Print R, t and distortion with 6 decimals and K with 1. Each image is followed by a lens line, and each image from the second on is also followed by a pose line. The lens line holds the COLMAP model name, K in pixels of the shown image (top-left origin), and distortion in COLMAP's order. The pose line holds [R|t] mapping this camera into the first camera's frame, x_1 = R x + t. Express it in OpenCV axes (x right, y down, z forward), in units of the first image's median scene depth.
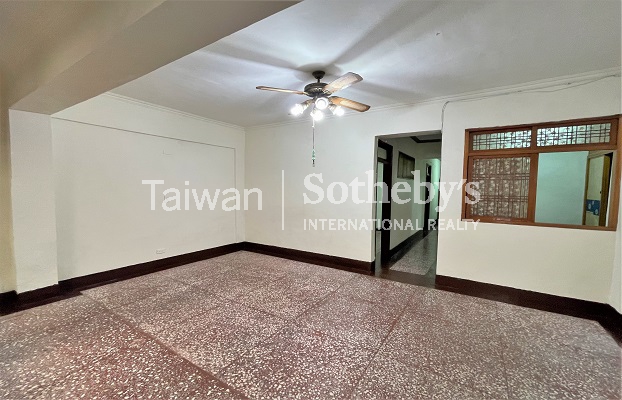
lens RADIAL K [[258.0, 0, 311.0], [0, 258.0, 200.0], [0, 0, 1]] dist [0.000210, 0.000078]
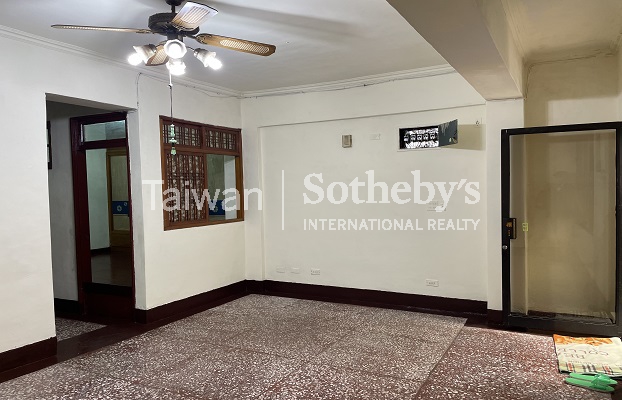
lens RADIAL K [[460.4, 0, 311.0], [0, 460.4, 200.0], [0, 0, 1]] dist [0.002822, 0.000155]
pose [[-0.070991, -0.036940, 0.996793, -0.967040], [0.064161, 0.997075, 0.041520, -0.048060], [-0.995411, 0.066902, -0.068413, 0.728253]]
